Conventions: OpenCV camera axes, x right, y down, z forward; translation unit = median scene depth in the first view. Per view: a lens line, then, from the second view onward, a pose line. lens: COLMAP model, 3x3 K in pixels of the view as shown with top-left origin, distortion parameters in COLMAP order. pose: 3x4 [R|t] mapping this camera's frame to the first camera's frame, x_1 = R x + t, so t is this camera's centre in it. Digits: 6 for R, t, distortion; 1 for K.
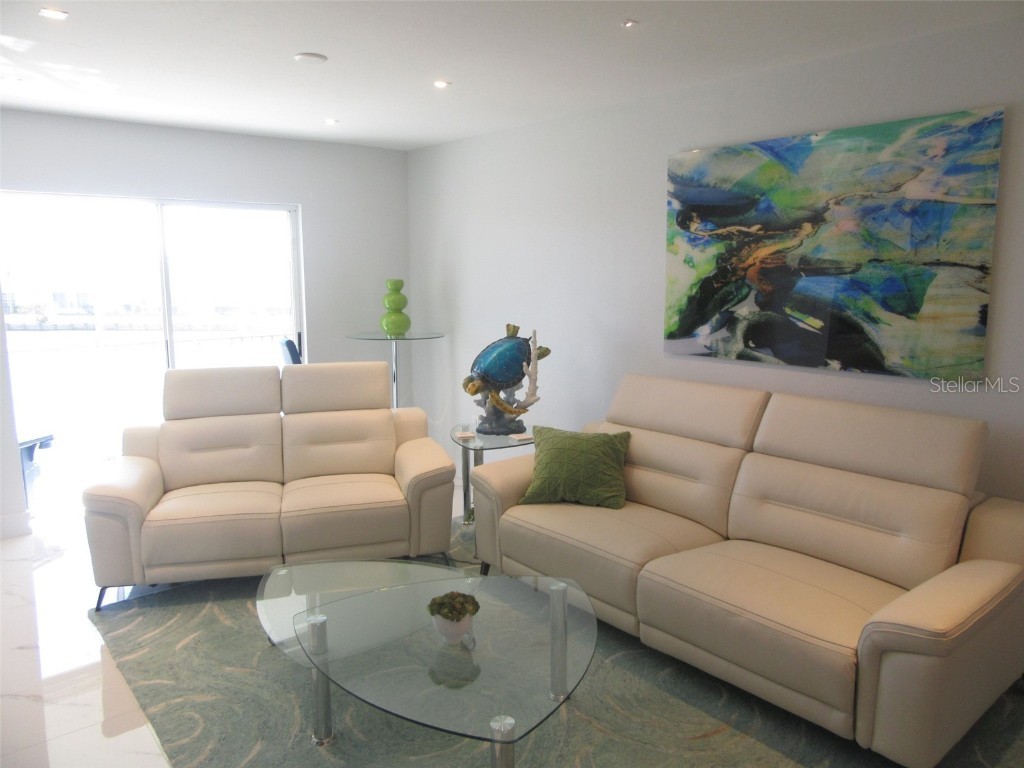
lens RADIAL K [[740.4, 0, 512.3], [0, 740.4, 377.3], [0, 0, 1]] dist [-0.011418, -0.003571]
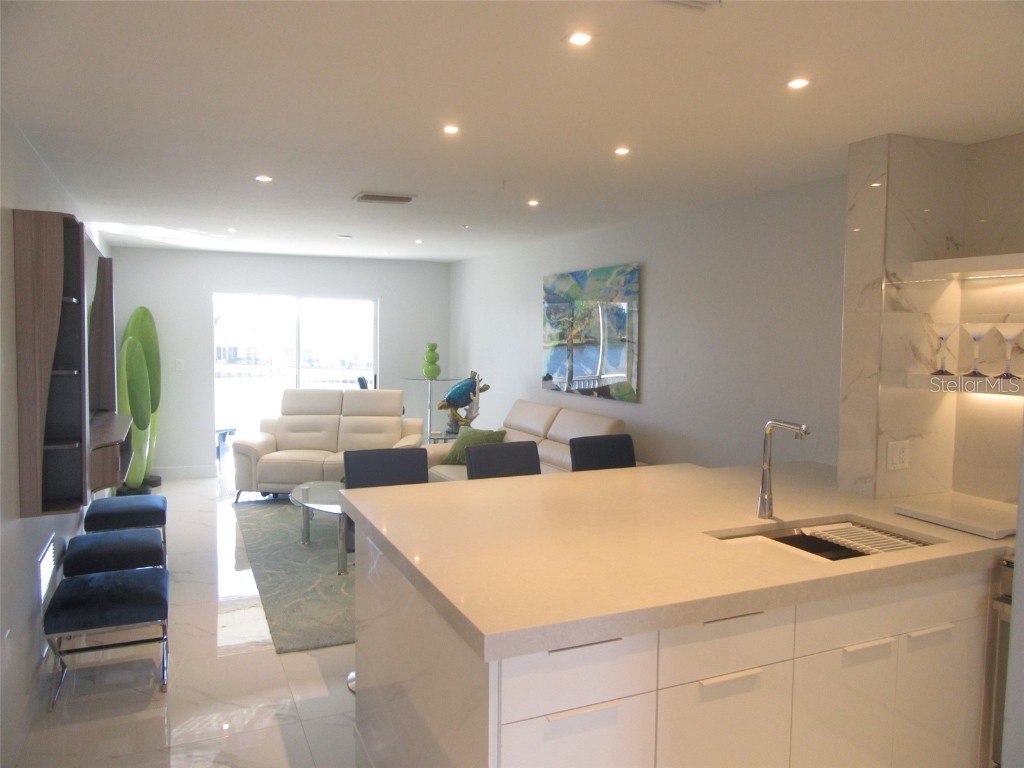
lens RADIAL K [[740.4, 0, 512.3], [0, 740.4, 377.3], [0, 0, 1]] dist [-0.011418, -0.003571]
pose [[0.965001, 0.032255, -0.260256, 0.609210], [-0.054583, 0.995377, -0.079026, 0.082924], [0.256504, 0.090466, 0.962300, -0.698569]]
